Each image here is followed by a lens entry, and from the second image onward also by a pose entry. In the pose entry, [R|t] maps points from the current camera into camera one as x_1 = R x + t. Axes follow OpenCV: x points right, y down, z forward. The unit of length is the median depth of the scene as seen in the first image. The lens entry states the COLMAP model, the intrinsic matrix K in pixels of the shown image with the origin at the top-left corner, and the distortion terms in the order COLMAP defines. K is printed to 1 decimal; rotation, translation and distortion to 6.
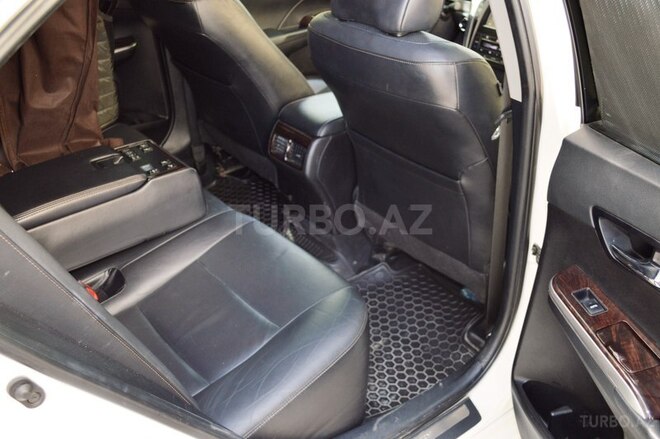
lens RADIAL K [[688.3, 0, 330.0], [0, 688.3, 219.5], [0, 0, 1]] dist [-0.017426, -0.015065]
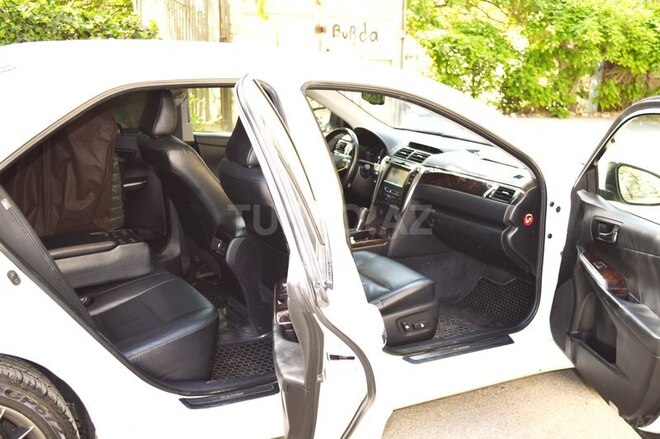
lens RADIAL K [[842.4, 0, 330.0], [0, 842.4, 219.5], [0, 0, 1]] dist [-0.001195, 0.016265]
pose [[0.980855, 0.048100, -0.188708, 0.544768], [-0.098518, 0.958431, -0.267776, 0.328193], [0.167983, 0.281241, 0.944820, -0.767205]]
